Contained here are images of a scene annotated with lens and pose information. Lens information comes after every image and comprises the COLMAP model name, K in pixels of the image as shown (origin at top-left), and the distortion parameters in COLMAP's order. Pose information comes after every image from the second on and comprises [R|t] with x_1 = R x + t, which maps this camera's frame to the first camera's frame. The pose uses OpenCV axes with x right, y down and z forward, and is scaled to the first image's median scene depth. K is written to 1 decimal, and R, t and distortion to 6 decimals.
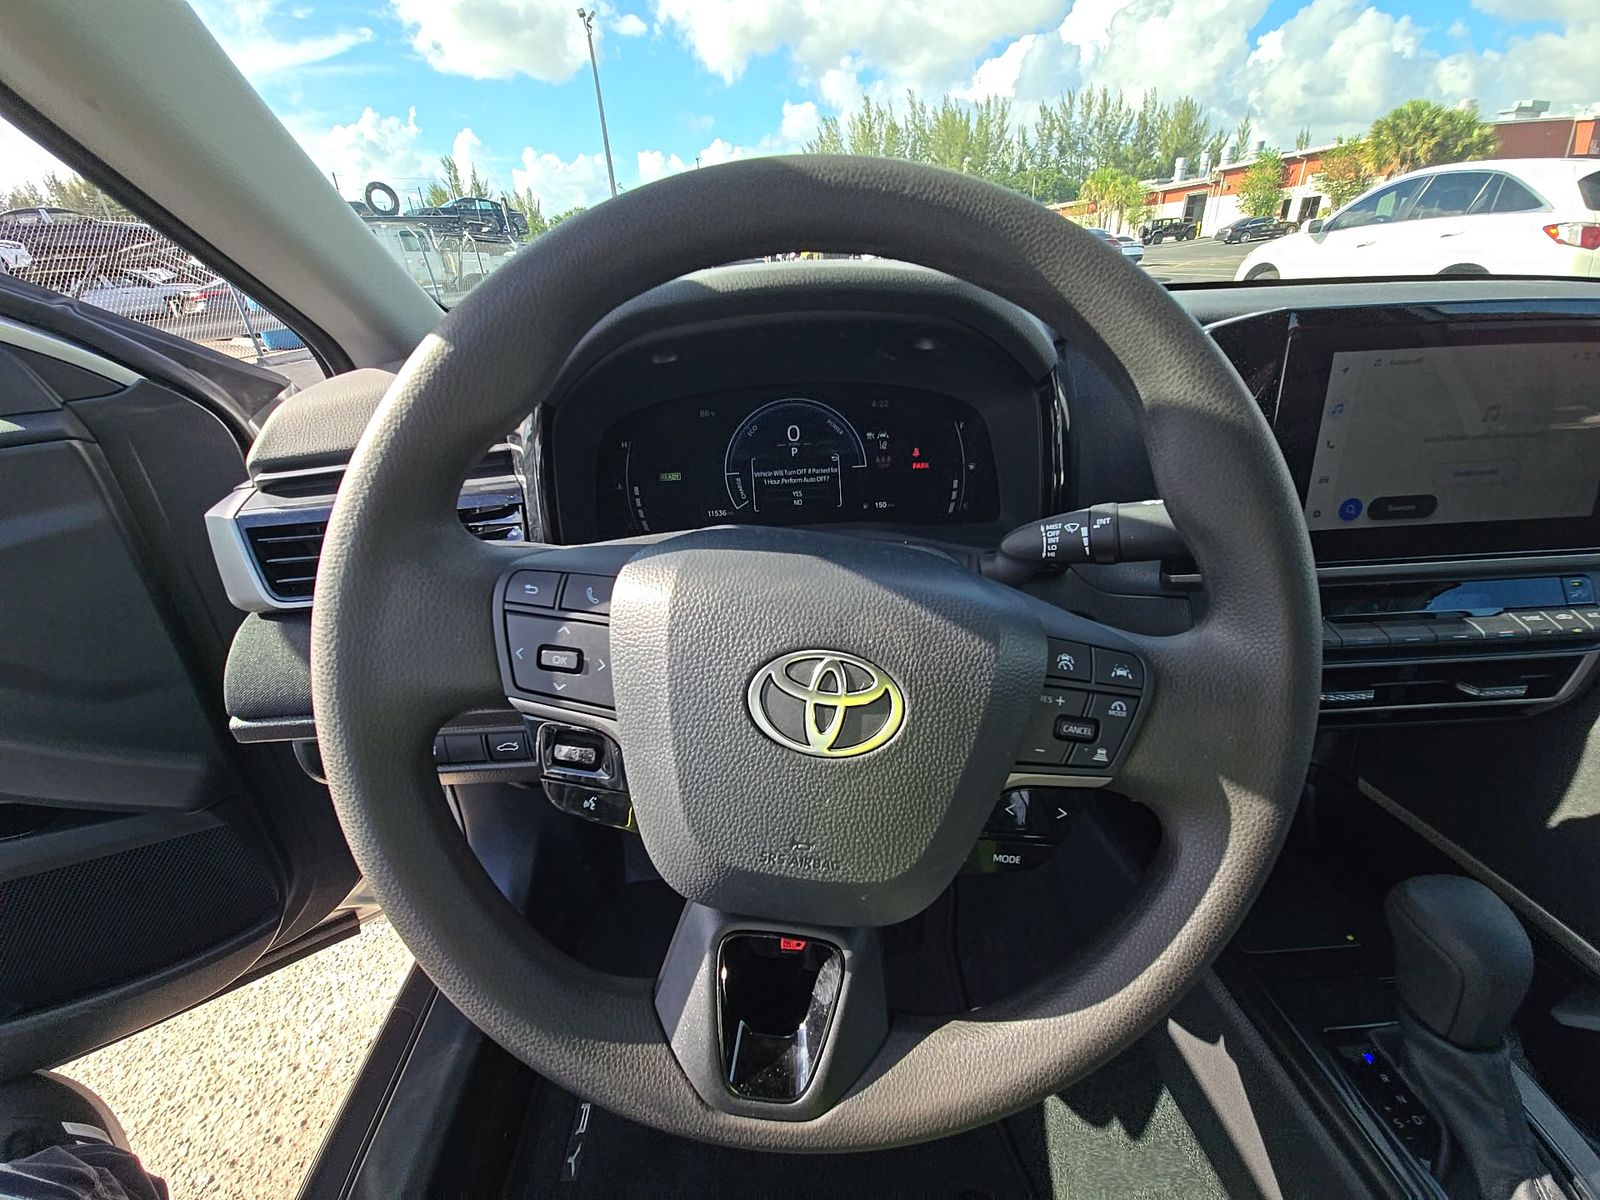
lens RADIAL K [[640.3, 0, 800.0], [0, 640.3, 600.0], [0, 0, 1]] dist [0.000399, -0.005935]
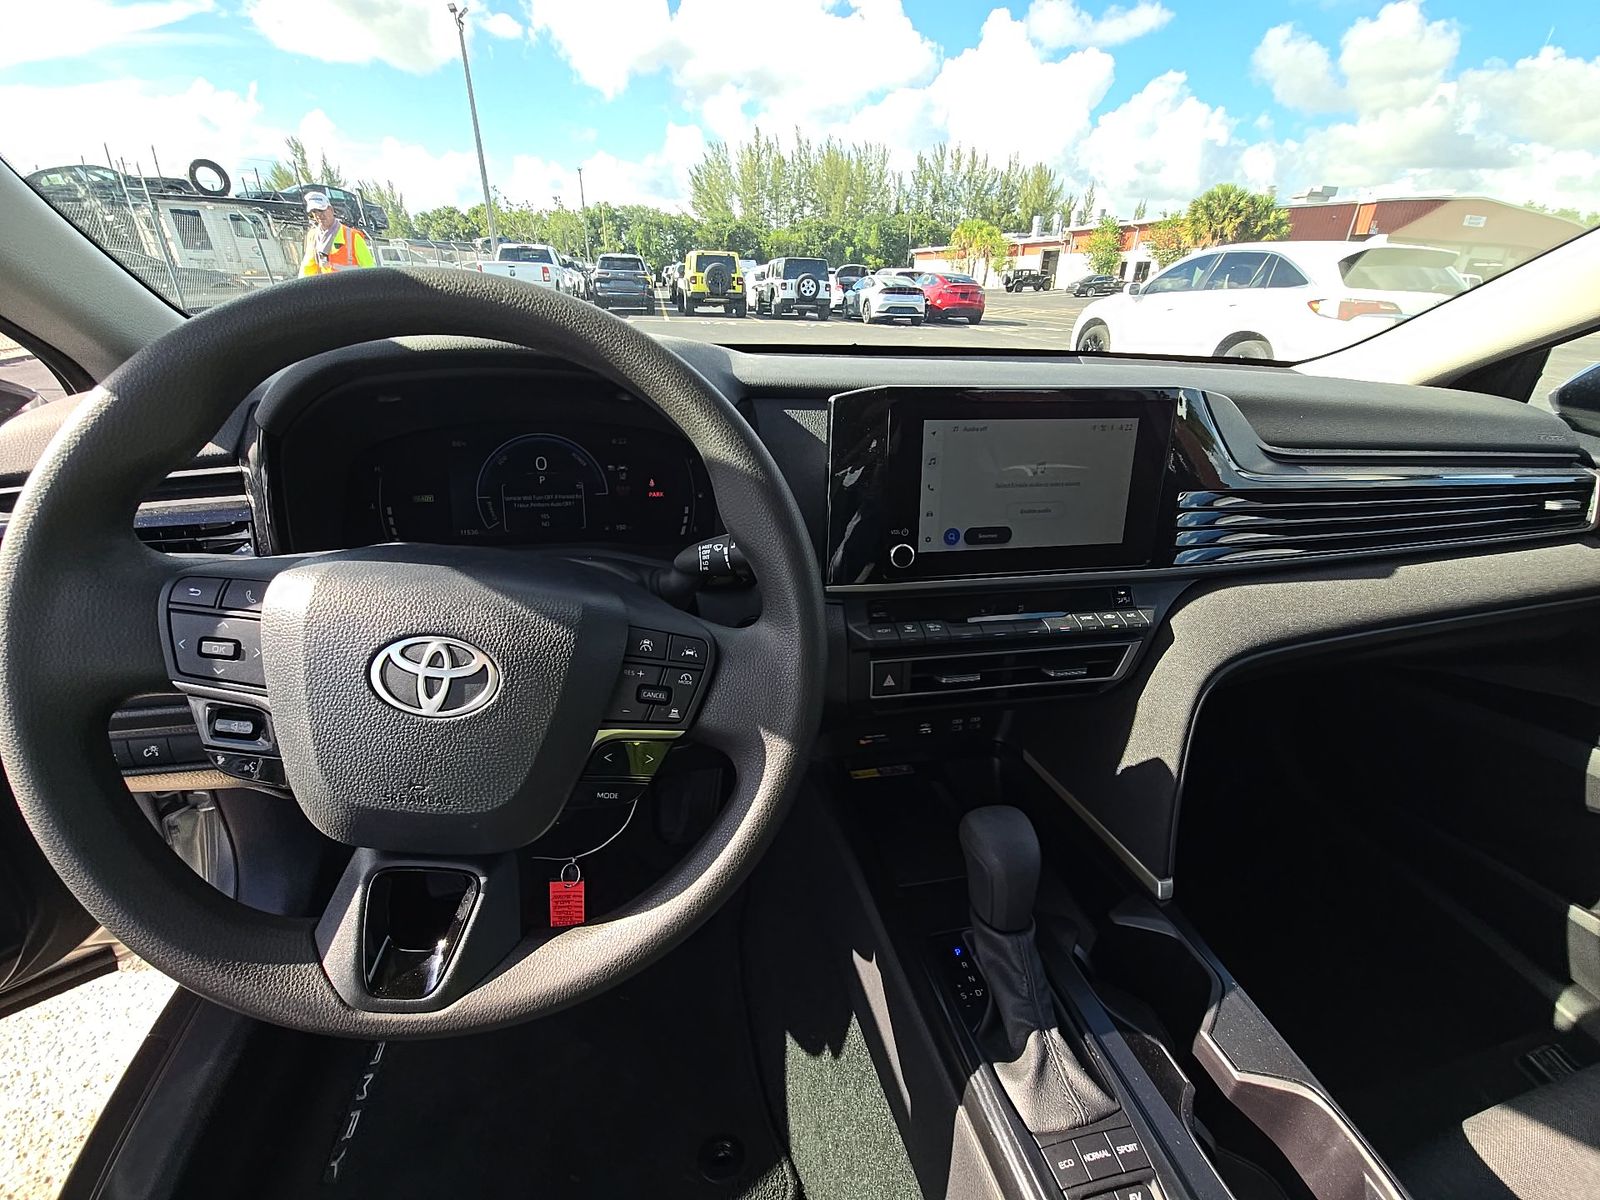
lens RADIAL K [[641.1, 0, 800.0], [0, 641.1, 600.0], [0, 0, 1]] dist [0.013184, -0.011919]
pose [[0.985418, -0.002826, 0.170128, 0.324820], [0.008362, 0.999458, -0.031828, 0.030138], [-0.169946, 0.032786, 0.984908, -0.259302]]
